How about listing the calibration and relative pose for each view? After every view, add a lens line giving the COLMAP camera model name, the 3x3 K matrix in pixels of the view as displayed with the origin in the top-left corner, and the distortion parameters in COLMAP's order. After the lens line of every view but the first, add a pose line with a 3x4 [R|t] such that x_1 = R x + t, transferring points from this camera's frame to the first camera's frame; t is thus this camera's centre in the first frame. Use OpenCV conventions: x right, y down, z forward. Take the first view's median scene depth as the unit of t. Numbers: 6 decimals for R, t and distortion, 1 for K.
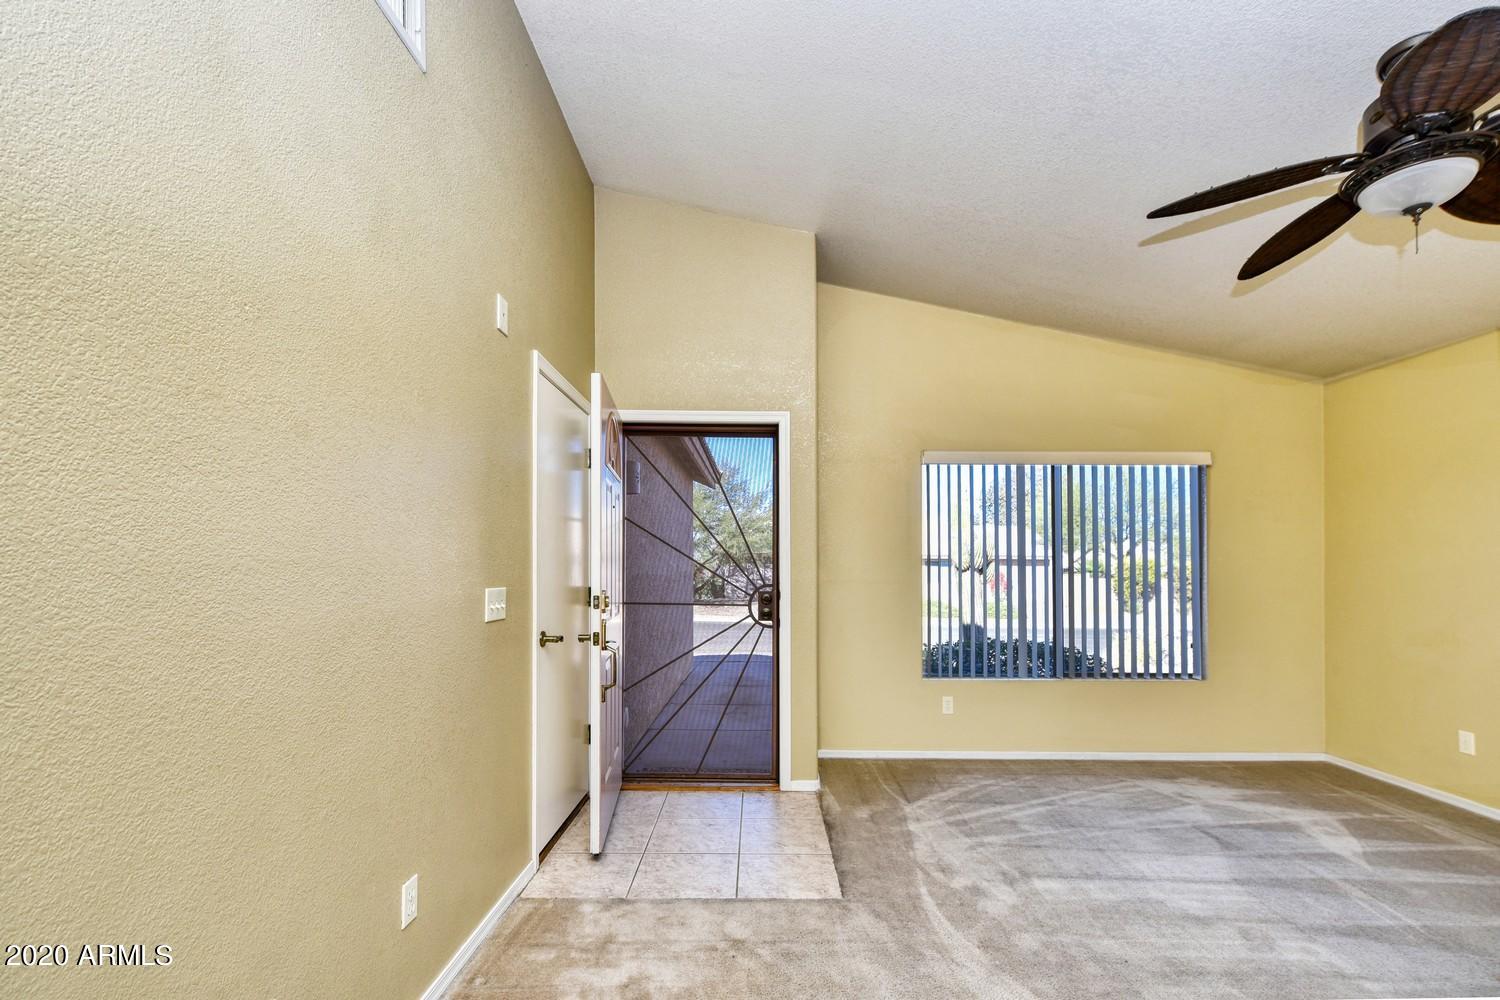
lens RADIAL K [[653.6, 0, 752.6], [0, 653.6, 545.2], [0, 0, 1]] dist [0.000489, -0.000053]
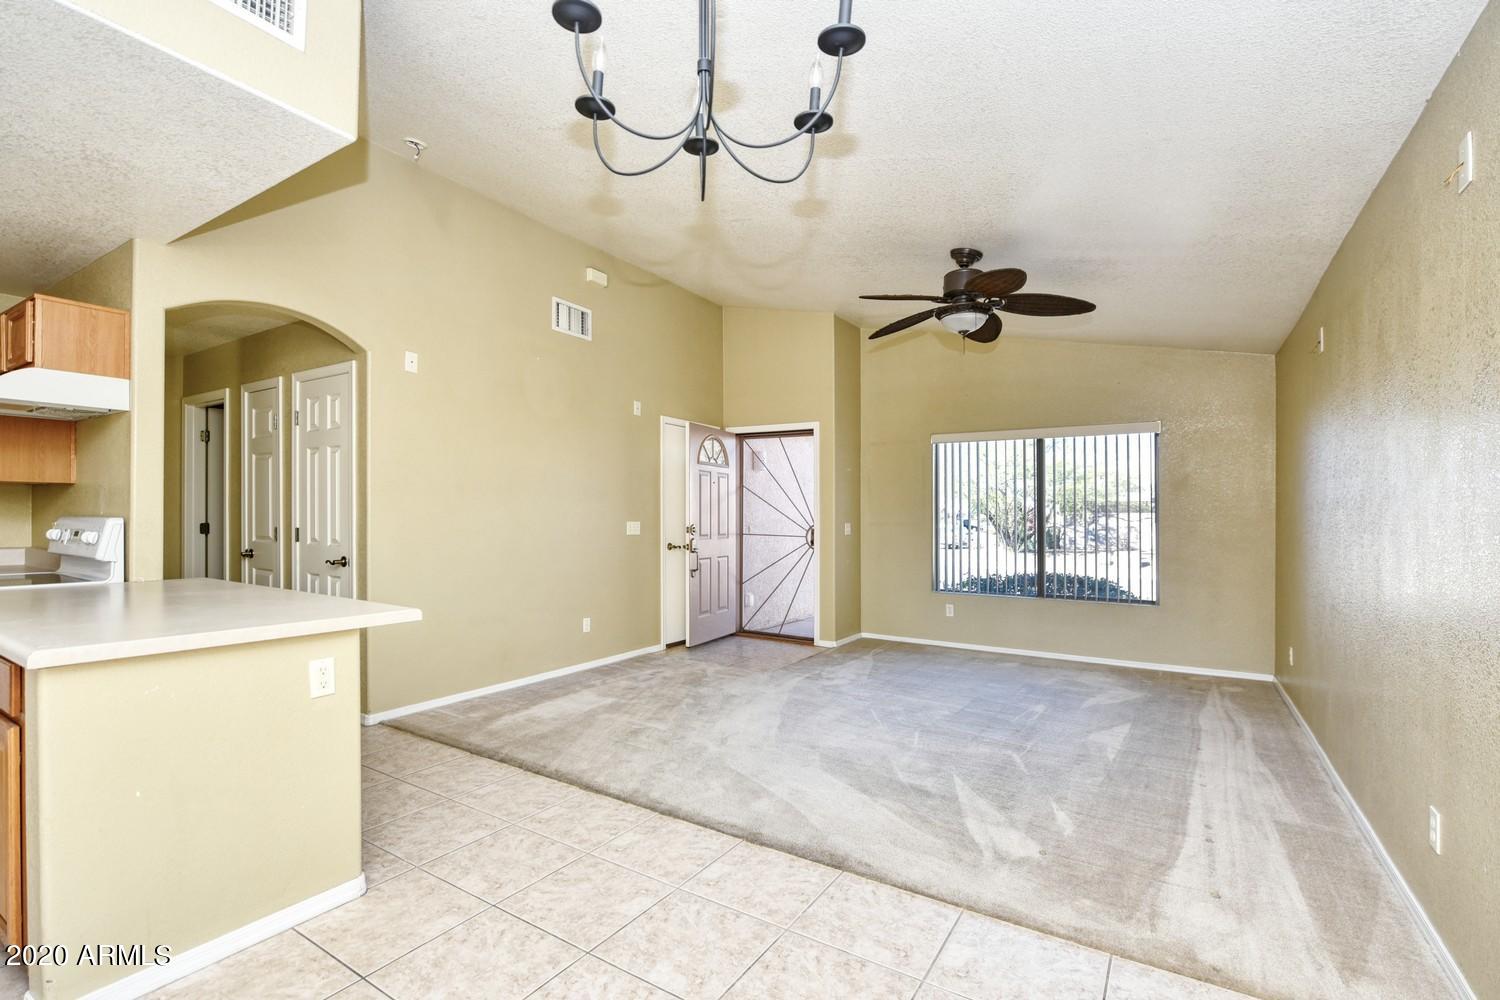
lens RADIAL K [[665.1, 0, 750.0], [0, 665.1, 500.0], [0, 0, 1]] dist [-0.000093, 0.000092]
pose [[0.843478, -0.011700, -0.537036, 0.823112], [0.013846, 0.999904, -0.000037, -0.005110], [0.536985, -0.007404, 0.843559, -0.542557]]
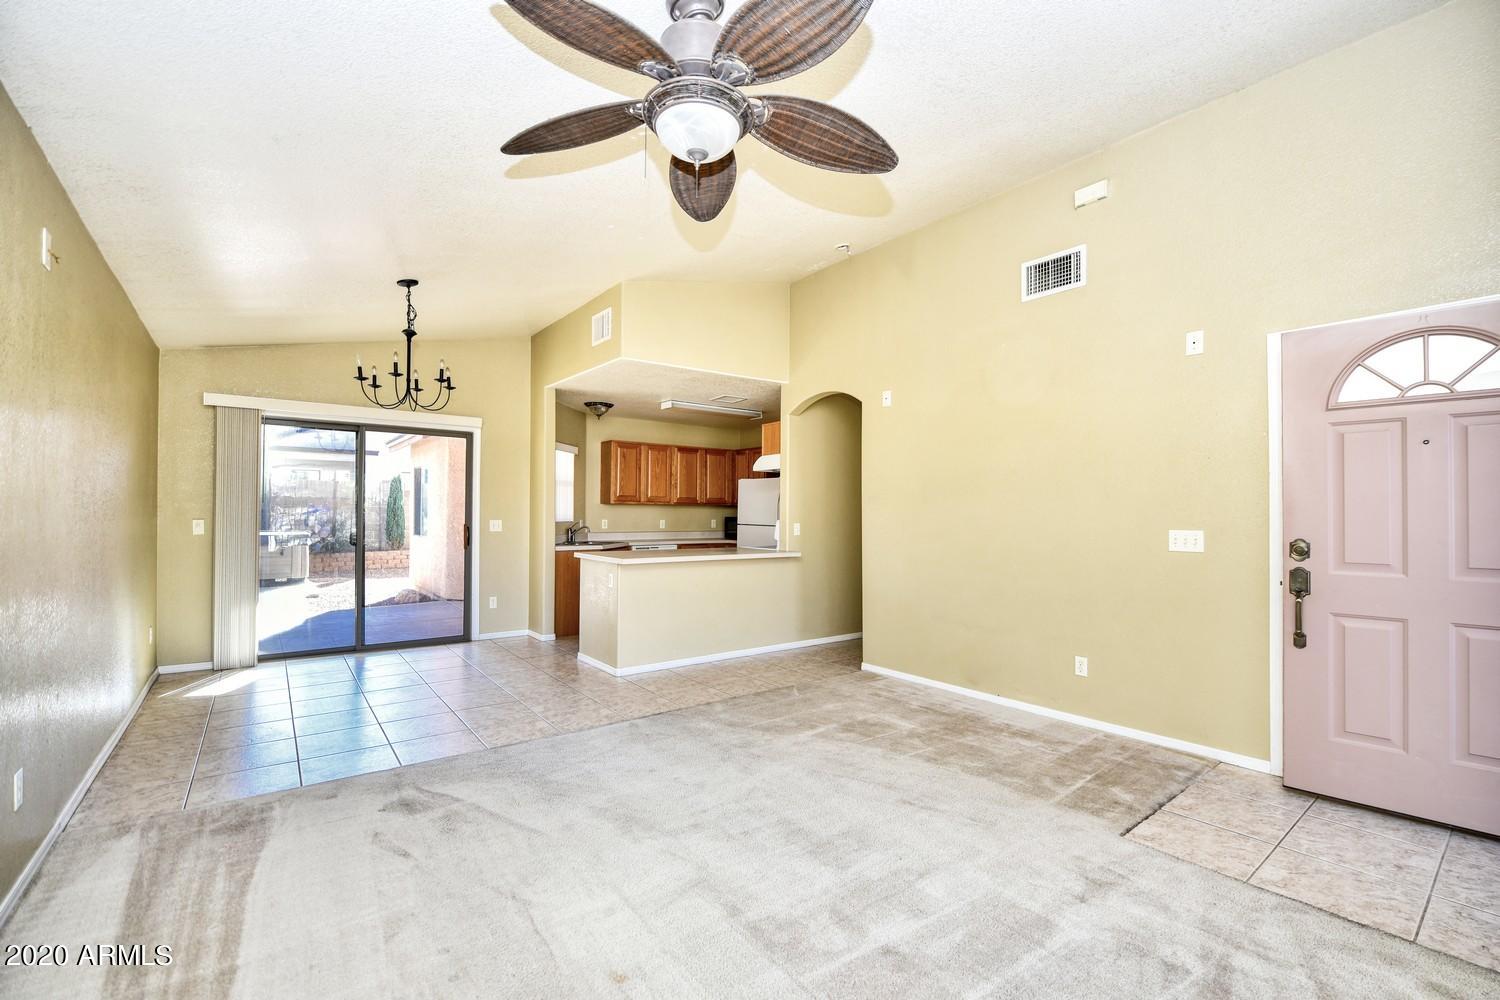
lens RADIAL K [[671.5, 0, 746.2], [0, 671.5, 519.3], [0, 0, 1]] dist [-0.000920, -0.000124]
pose [[-0.802636, -0.011288, -0.596362, 0.836594], [0.006033, 0.999616, -0.027041, 0.048523], [0.596438, -0.025302, -0.802260, 1.034087]]
